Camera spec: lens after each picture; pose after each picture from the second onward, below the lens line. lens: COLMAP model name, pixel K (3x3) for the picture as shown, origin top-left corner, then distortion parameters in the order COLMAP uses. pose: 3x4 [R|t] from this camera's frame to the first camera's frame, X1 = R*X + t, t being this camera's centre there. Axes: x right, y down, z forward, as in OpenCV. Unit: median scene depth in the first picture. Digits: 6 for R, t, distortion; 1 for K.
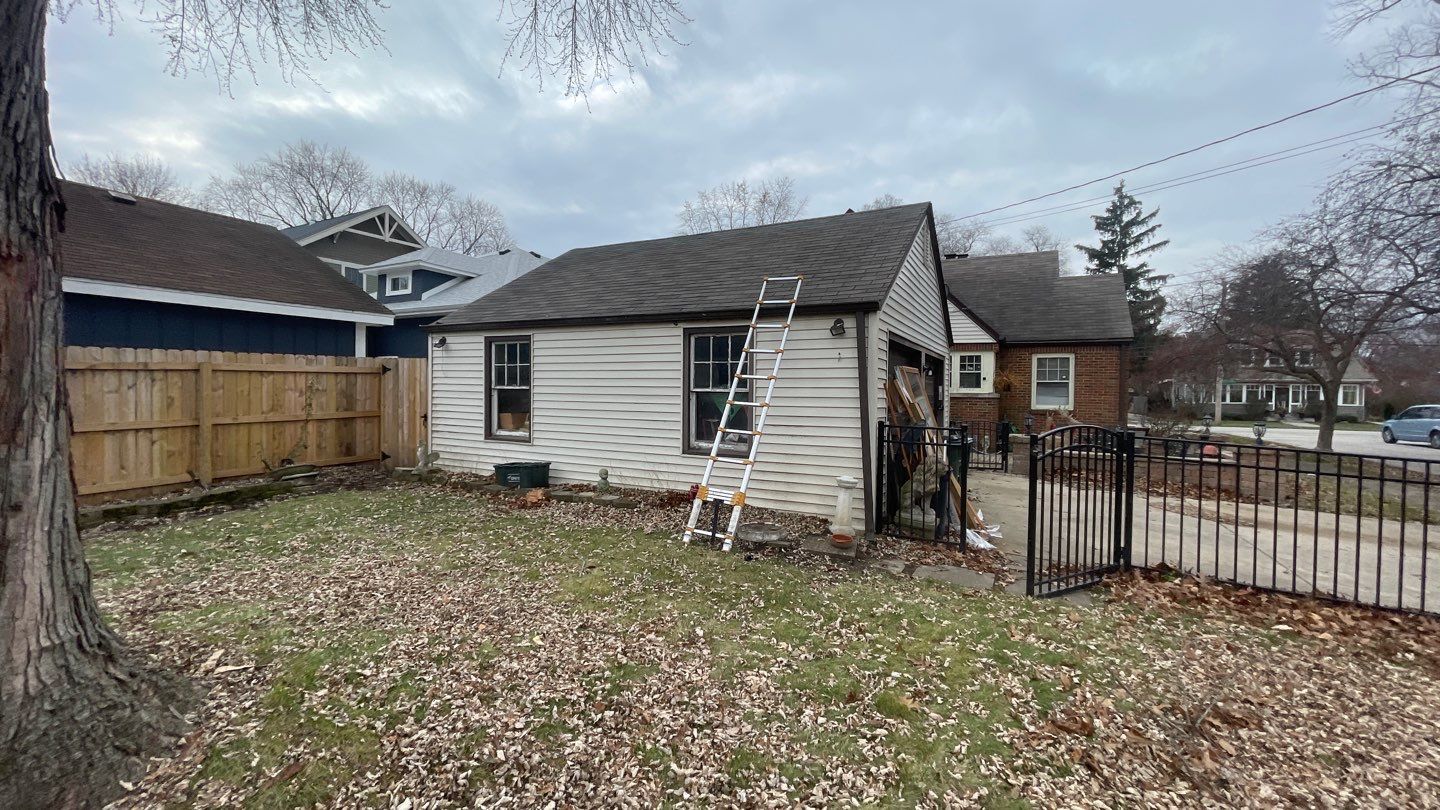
lens RADIAL K [[579.1, 0, 724.0], [0, 579.1, 402.8], [0, 0, 1]] dist [0.000081, 0.000304]
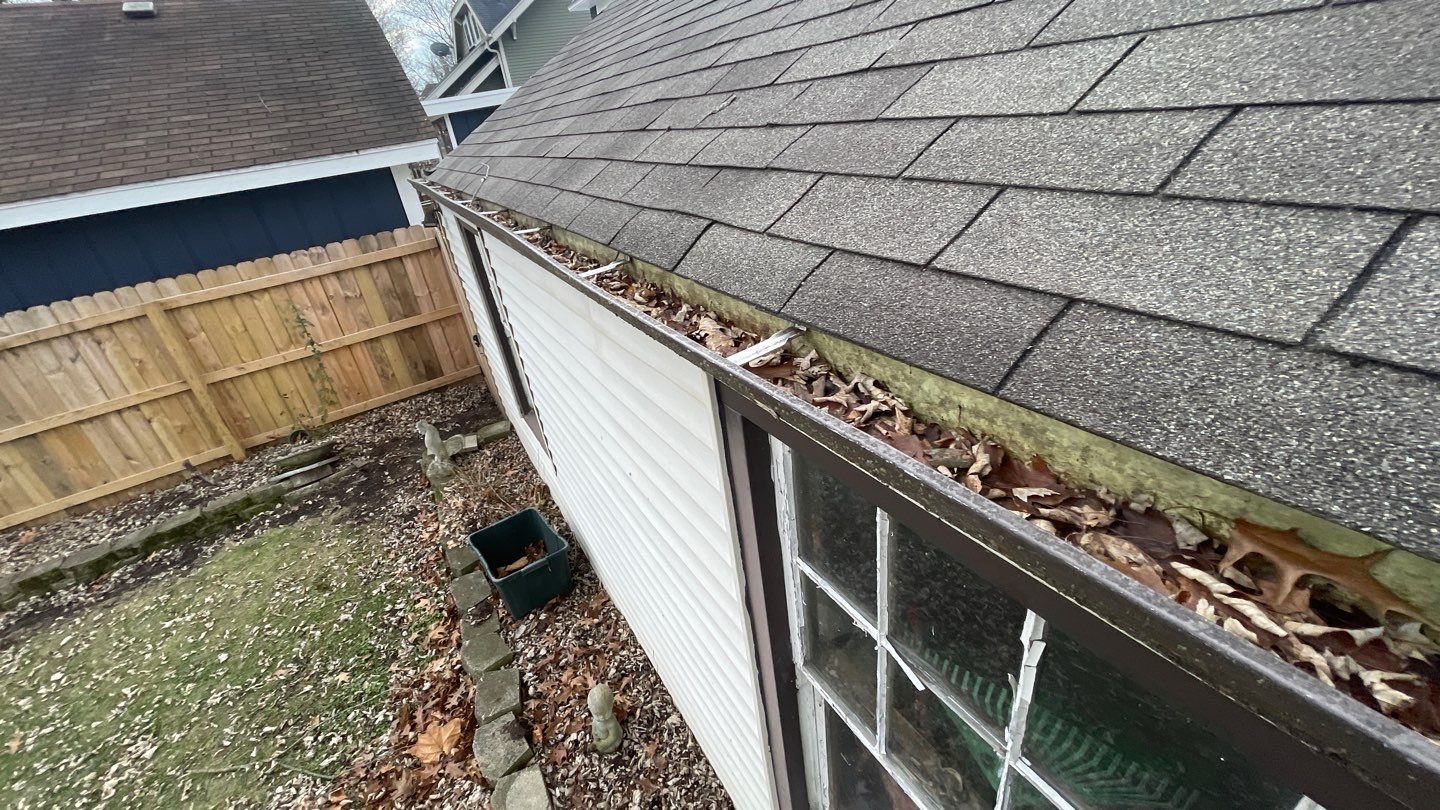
lens RADIAL K [[579.1, 0, 724.0], [0, 579.1, 402.8], [0, 0, 1]] dist [0.000081, 0.000304]
pose [[0.852263, 0.138269, -0.504510, 0.010344], [0.118860, 0.888025, 0.444166, -0.151555], [0.509432, -0.438512, 0.740396, 0.650244]]
